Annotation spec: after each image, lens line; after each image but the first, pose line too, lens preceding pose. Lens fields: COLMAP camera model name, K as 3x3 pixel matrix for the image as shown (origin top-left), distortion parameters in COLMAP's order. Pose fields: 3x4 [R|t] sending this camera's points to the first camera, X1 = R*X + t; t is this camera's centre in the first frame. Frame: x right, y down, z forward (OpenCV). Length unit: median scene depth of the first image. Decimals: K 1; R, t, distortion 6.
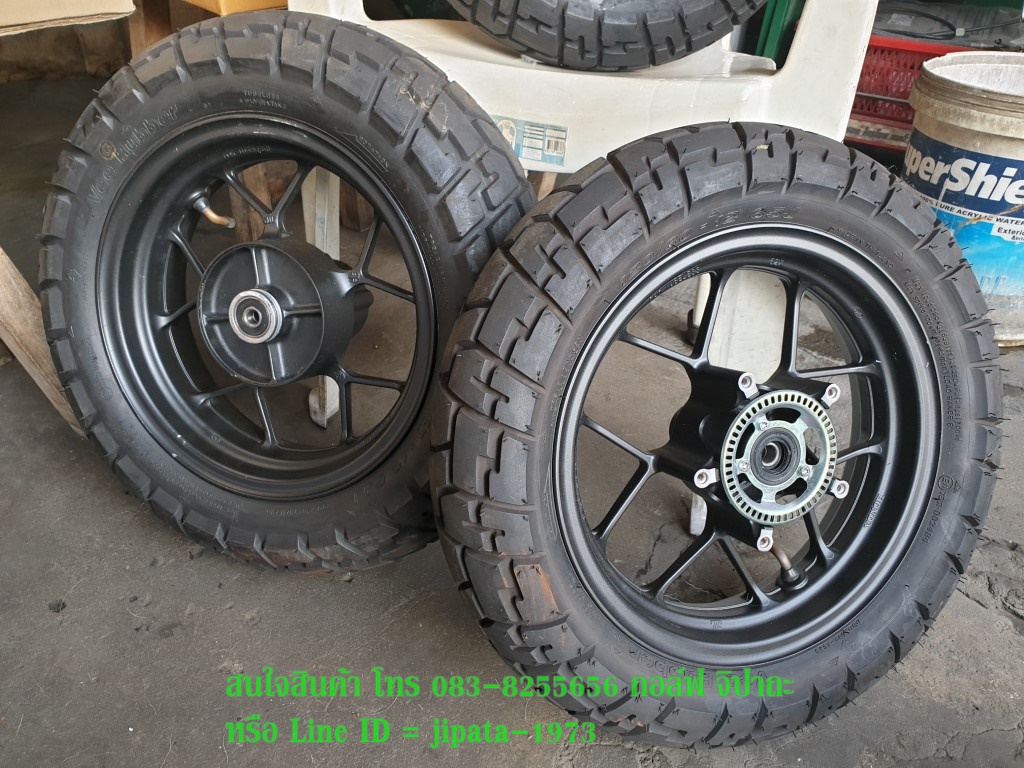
lens RADIAL K [[851.6, 0, 524.3], [0, 851.6, 379.5], [0, 0, 1]] dist [0.084919, -0.115357]
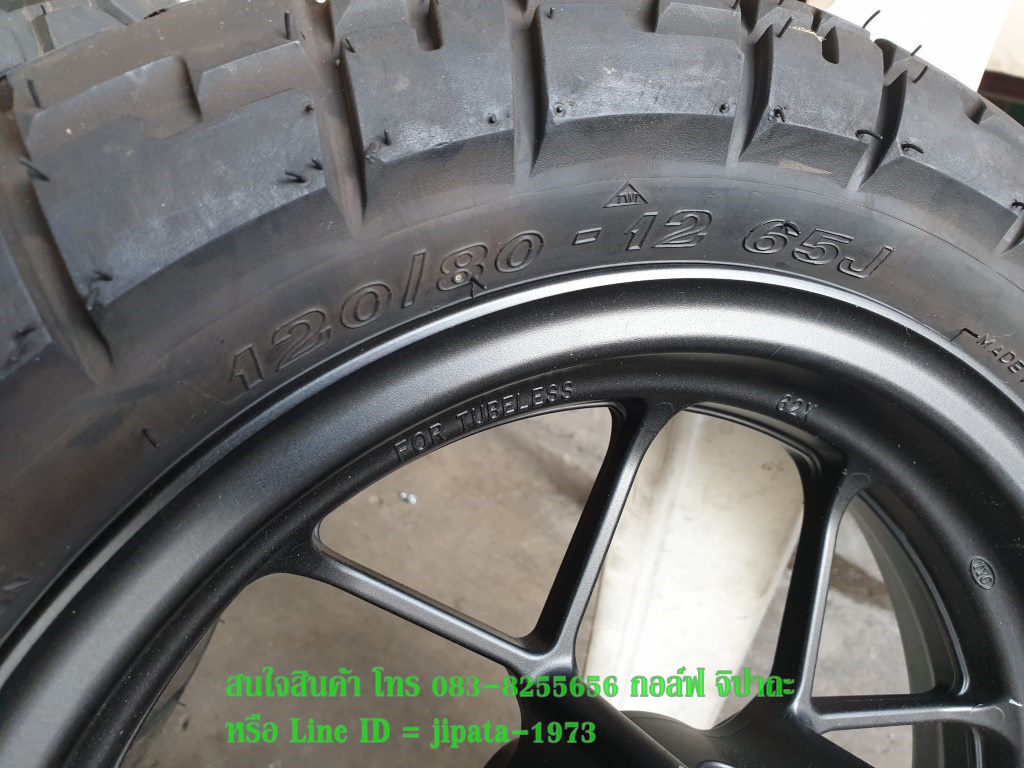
lens RADIAL K [[850.0, 0, 512.0], [0, 850.0, 384.0], [0, 0, 1]] dist [0.000658, -0.000287]
pose [[0.987822, 0.153540, 0.025175, 0.173460], [-0.147694, 0.976227, -0.158643, -0.075442], [-0.048935, 0.152992, 0.987015, 0.681668]]
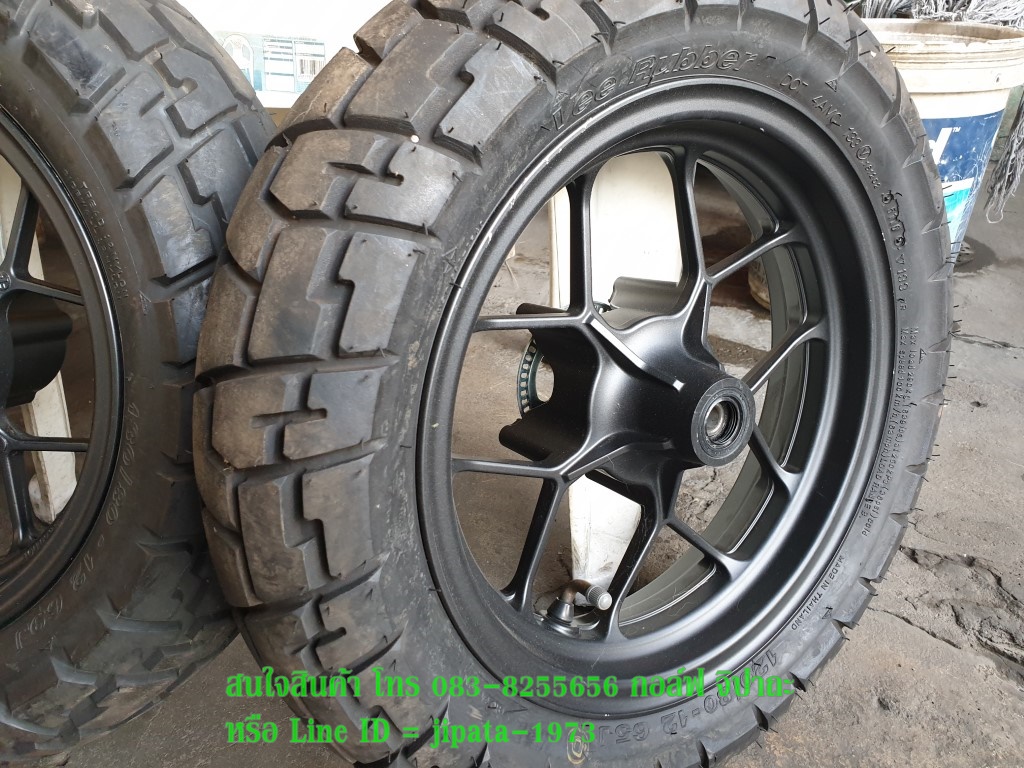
lens RADIAL K [[846.2, 0, 512.7], [0, 846.2, 364.5], [0, 0, 1]] dist [0.039179, -0.003033]
pose [[0.985240, -0.105528, 0.134783, 0.091330], [0.116814, 0.990027, -0.078749, 0.038427], [-0.125129, 0.093331, 0.987741, 0.378797]]
